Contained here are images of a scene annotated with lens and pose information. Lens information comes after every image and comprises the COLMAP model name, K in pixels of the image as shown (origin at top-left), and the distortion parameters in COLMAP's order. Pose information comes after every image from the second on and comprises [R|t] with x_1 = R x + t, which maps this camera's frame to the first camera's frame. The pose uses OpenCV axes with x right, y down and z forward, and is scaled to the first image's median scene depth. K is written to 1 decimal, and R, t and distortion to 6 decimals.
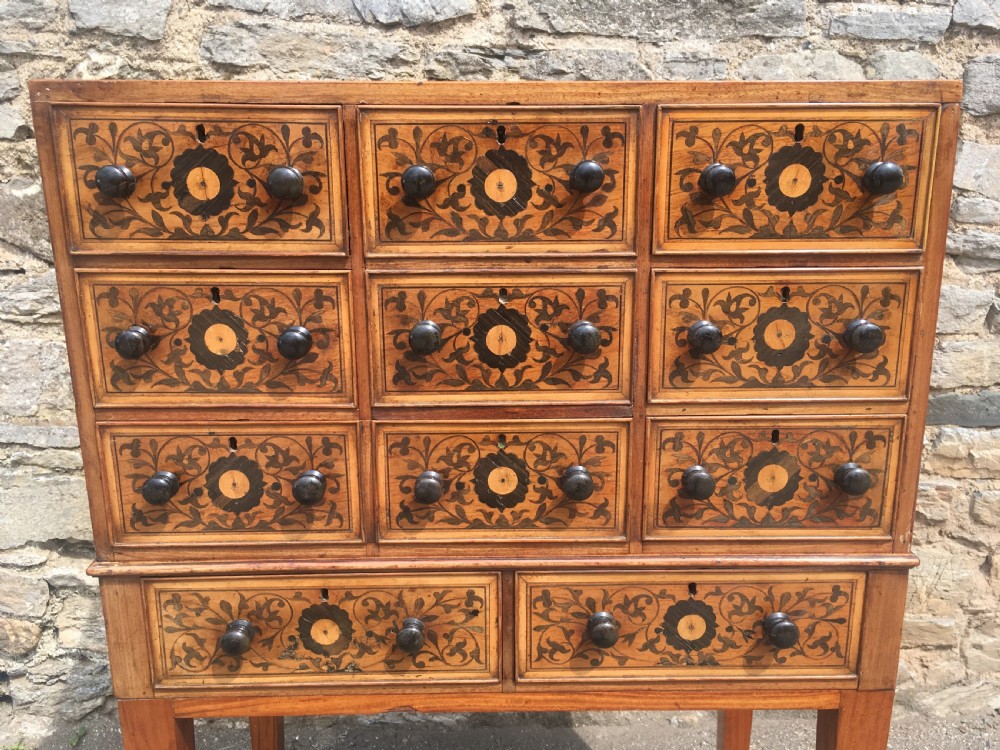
lens RADIAL K [[840.2, 0, 503.7], [0, 840.2, 380.2], [0, 0, 1]] dist [0.065854, -0.081315]
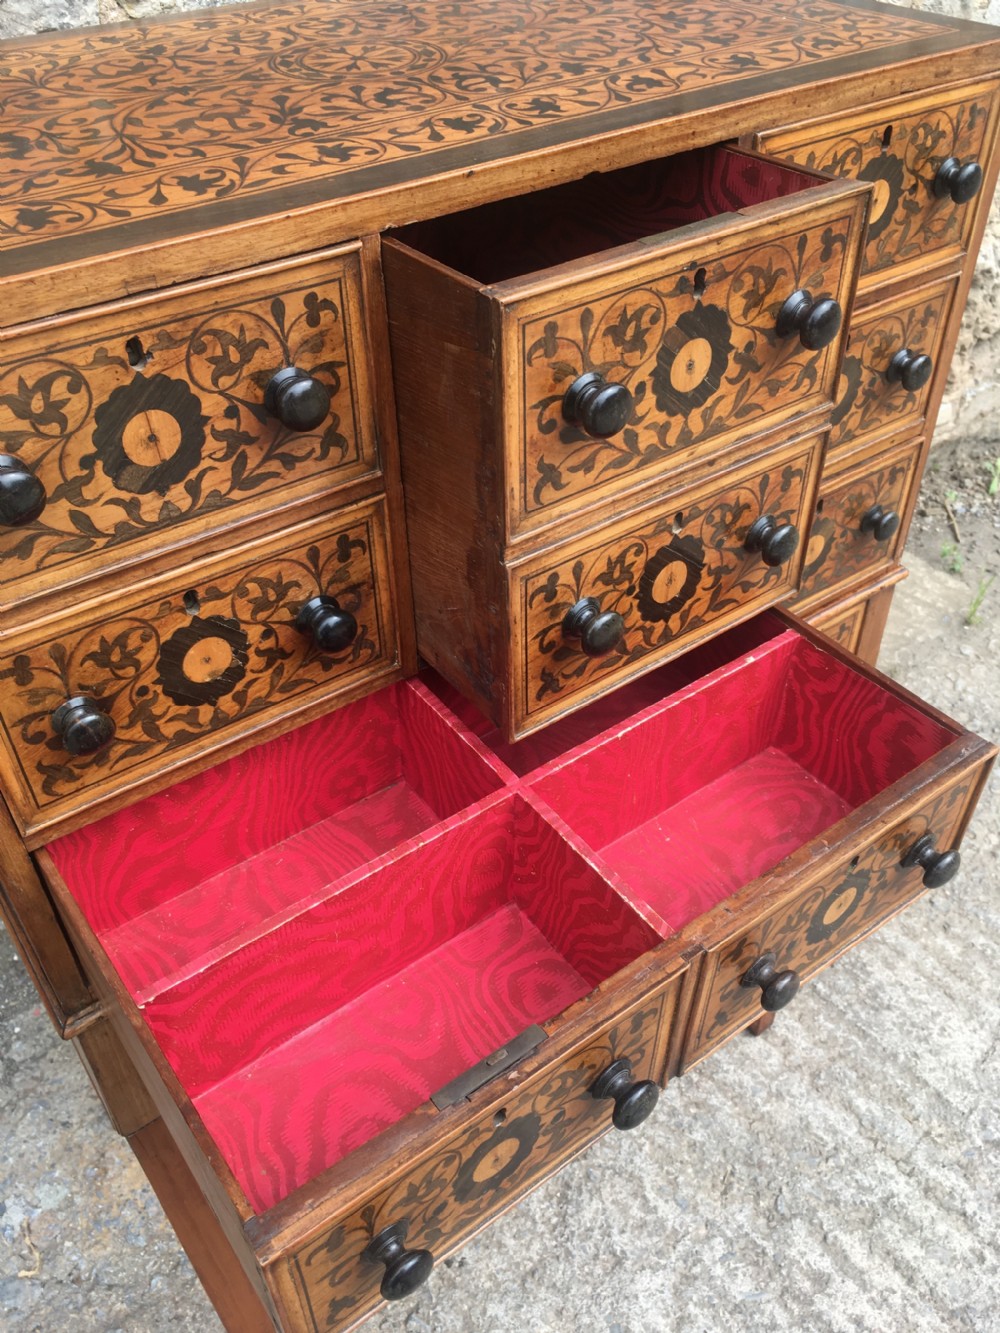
lens RADIAL K [[1120.0, 0, 492.6], [0, 1120.0, 656.3], [0, 0, 1]] dist [0.065854, -0.081315]
pose [[0.821078, -0.375461, 0.429954, -0.510916], [0.158801, 0.873739, 0.459741, -0.387246], [-0.548283, -0.309206, 0.777031, 0.261237]]
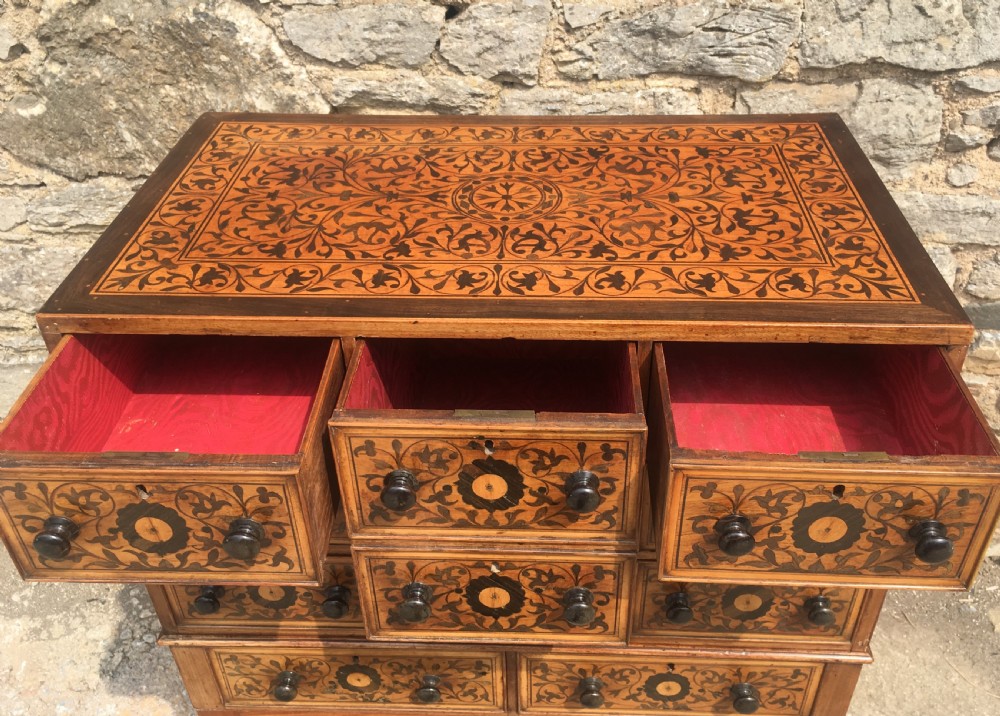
lens RADIAL K [[881.1, 0, 514.0], [0, 881.1, 336.5], [0, 0, 1]] dist [0.071088, -0.093846]
pose [[0.998175, 0.025859, -0.054573, 0.070225], [-0.004012, 0.930081, 0.367334, -0.670794], [0.060256, -0.366444, 0.928487, 0.026884]]
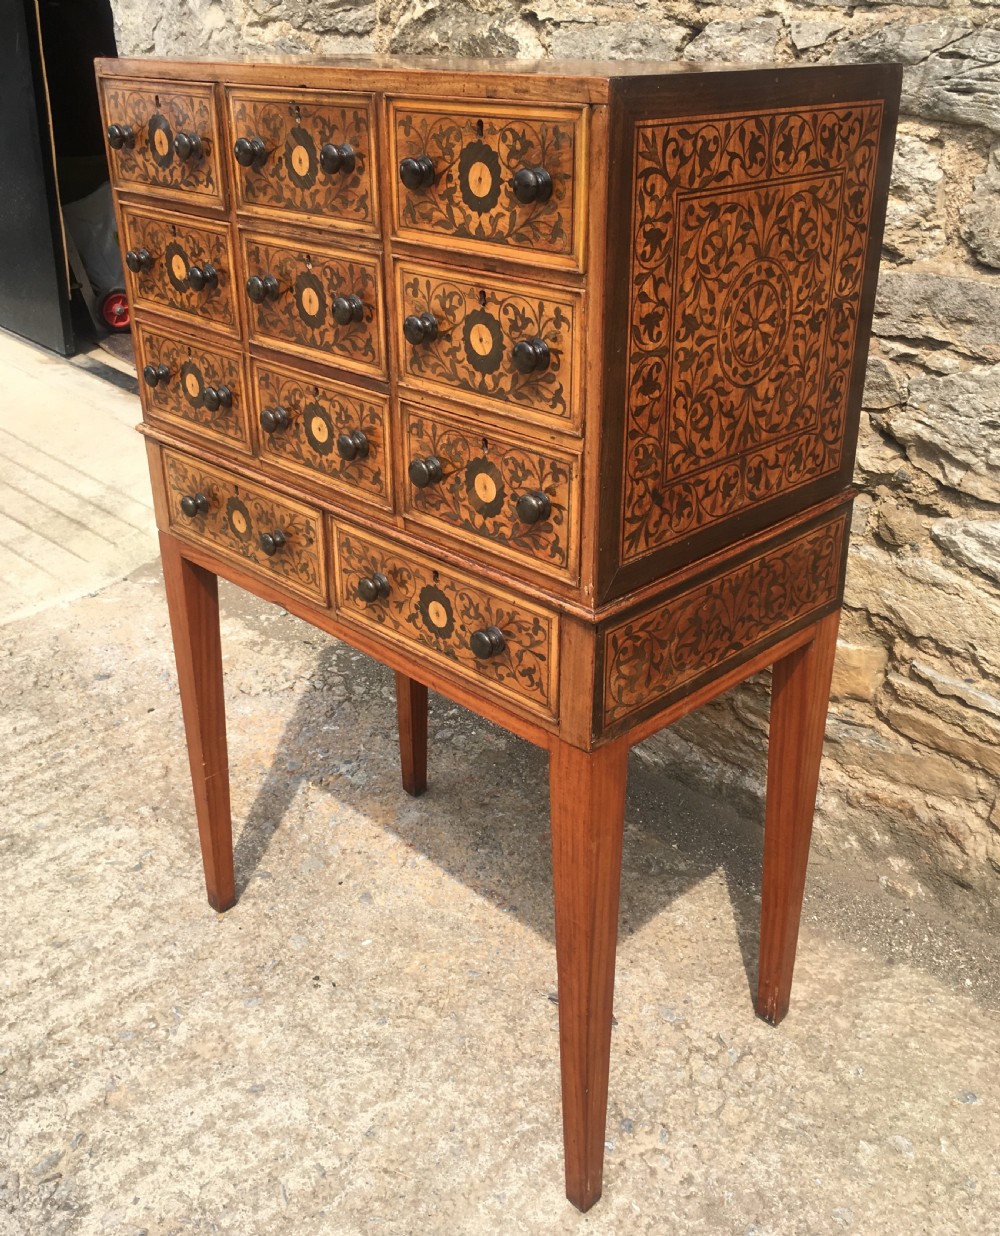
lens RADIAL K [[1180.3, 0, 528.1], [0, 1180.3, 558.6], [0, 0, 1]] dist [0.034291, 0.000000]
pose [[0.703744, 0.291194, -0.648036, 1.338584], [-0.184905, 0.955781, 0.228678, -0.135869], [0.685970, -0.041105, 0.726468, 0.032802]]
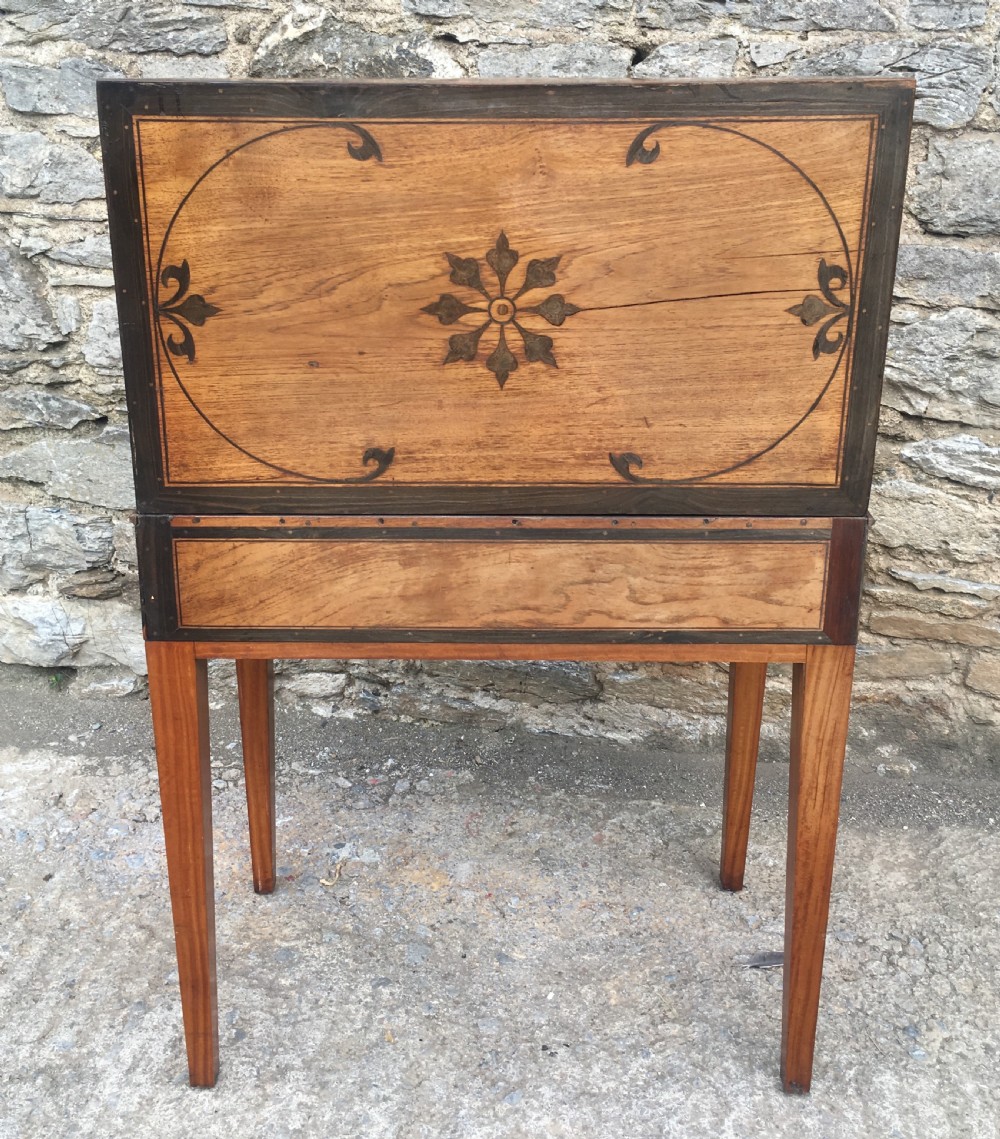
lens RADIAL K [[1223.8, 0, 512.9], [0, 1223.8, 486.3], [0, 0, 1]] dist [0.046769, 0.000000]
pose [[0.979423, 0.067303, -0.190265, 0.119643], [-0.053053, 0.995460, 0.079025, 0.075175], [0.194720, -0.067304, 0.978547, -0.686106]]
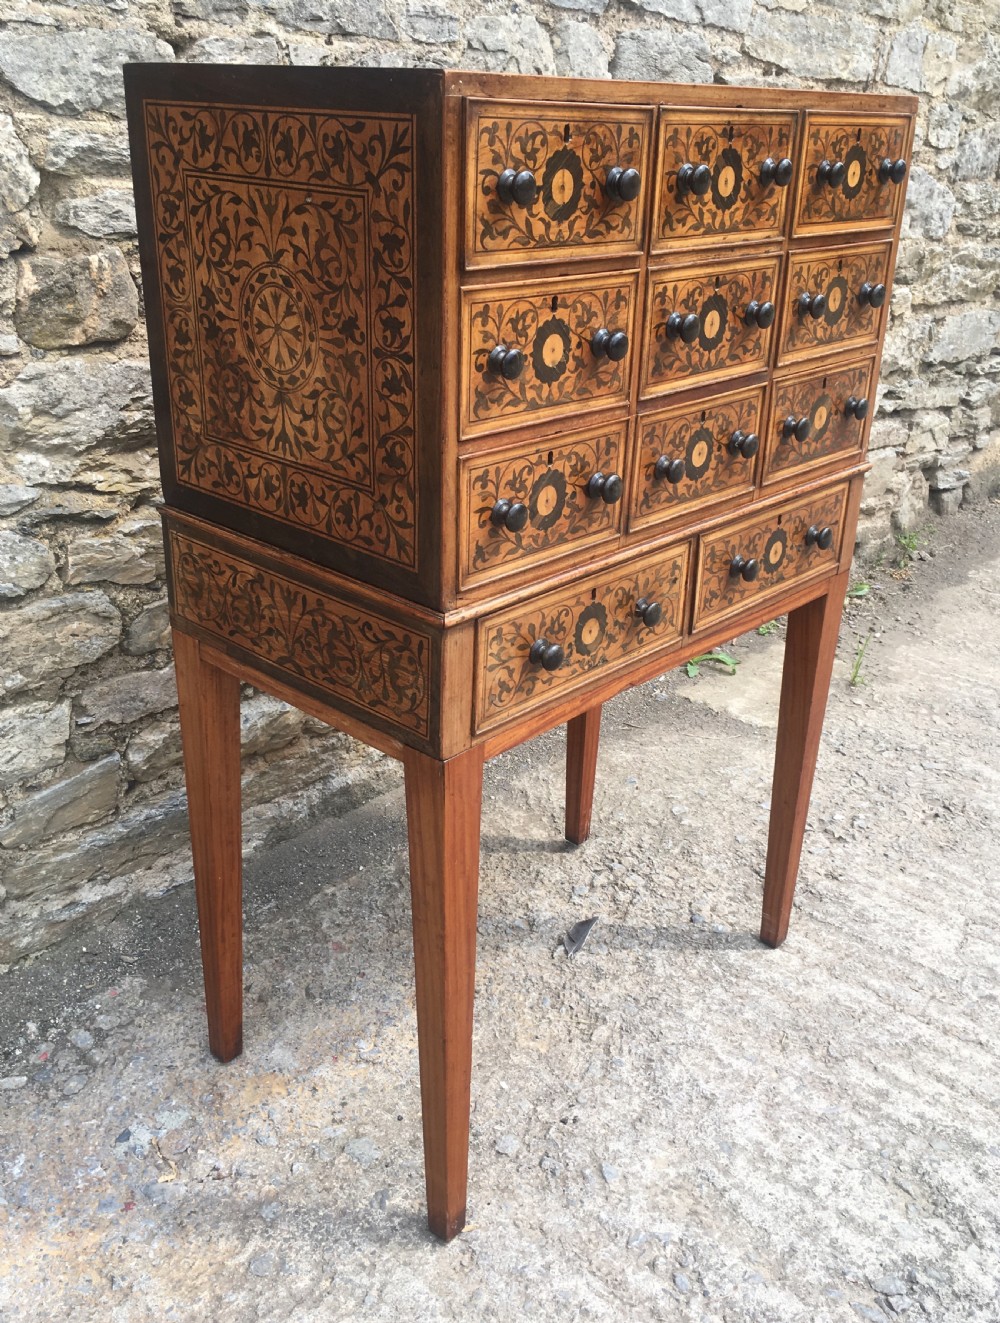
lens RADIAL K [[1215.6, 0, 484.4], [0, 1215.6, 625.2], [0, 0, 1]] dist [0.046878, 0.000000]
pose [[0.702051, -0.256817, 0.664206, -1.418975], [0.150612, 0.965156, 0.213986, -0.054859], [-0.696018, -0.050192, 0.716268, 0.016480]]
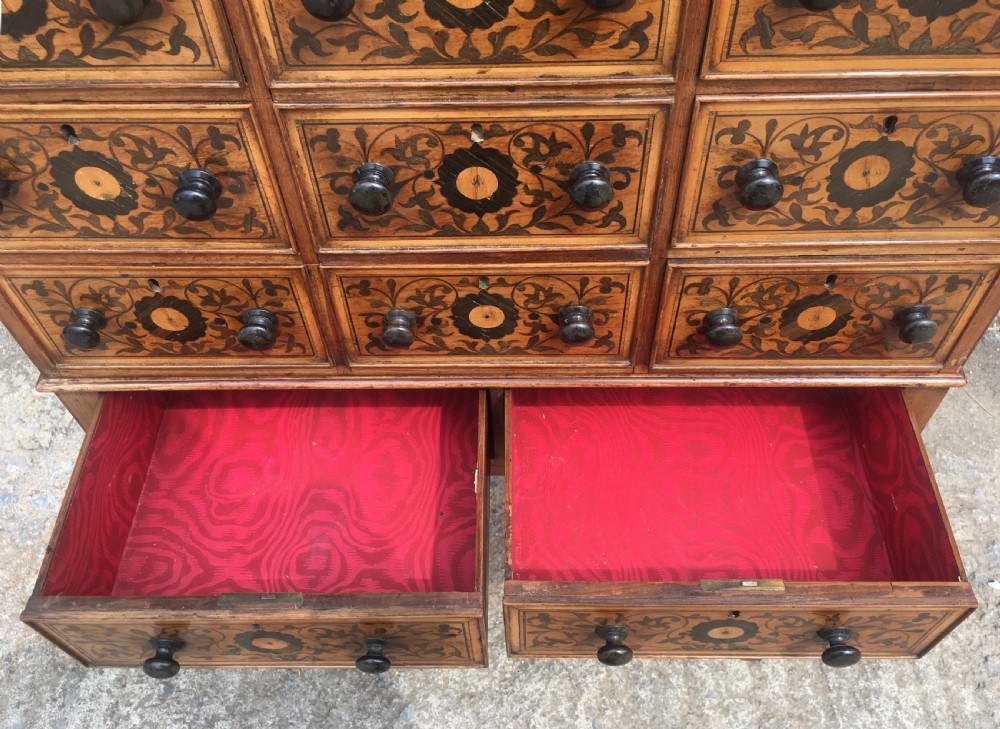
lens RADIAL K [[852.5, 0, 504.0], [0, 852.5, 363.8], [0, 0, 1]] dist [0.078369, -0.104816]
pose [[0.999271, 0.011958, -0.036250, 0.049372], [0.013089, 0.784733, 0.619696, -0.386472], [0.035857, -0.619718, 0.784005, 0.321767]]
